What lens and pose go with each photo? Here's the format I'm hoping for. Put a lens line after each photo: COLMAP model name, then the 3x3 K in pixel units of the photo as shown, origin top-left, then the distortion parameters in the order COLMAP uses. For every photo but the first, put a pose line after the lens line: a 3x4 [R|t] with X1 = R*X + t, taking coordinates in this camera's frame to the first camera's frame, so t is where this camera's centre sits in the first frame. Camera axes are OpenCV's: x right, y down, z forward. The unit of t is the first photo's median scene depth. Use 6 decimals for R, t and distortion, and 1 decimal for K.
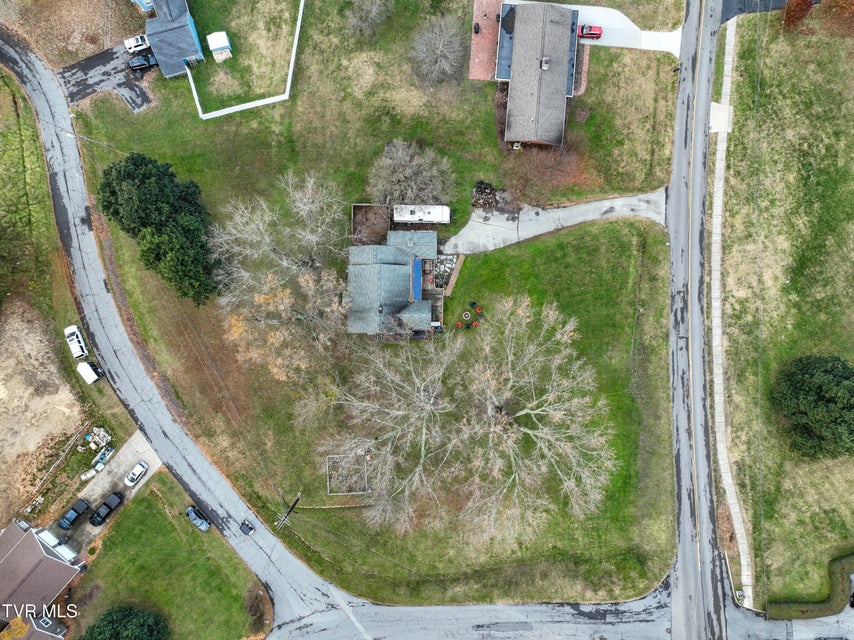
lens RADIAL K [[599.2, 0, 429.2], [0, 599.2, 320.1], [0, 0, 1]] dist [-0.003274, 0.020329]
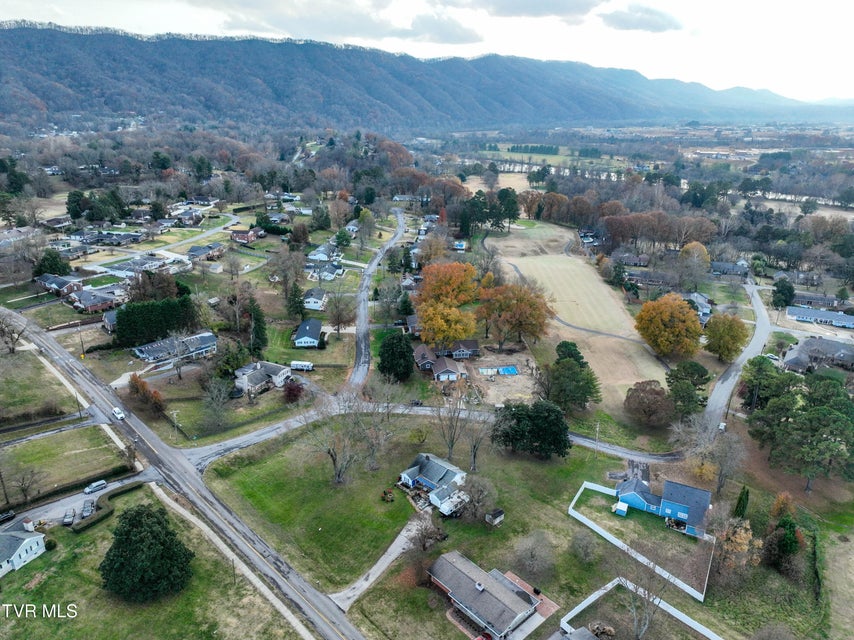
lens RADIAL K [[599.2, 0, 430.1], [0, 599.2, 321.3], [0, 0, 1]] dist [-0.003274, 0.020329]
pose [[-0.680044, 0.229302, -0.696391, 1.013120], [-0.733168, -0.215599, 0.644966, -1.033282], [-0.002249, 0.949177, 0.314734, 0.033784]]
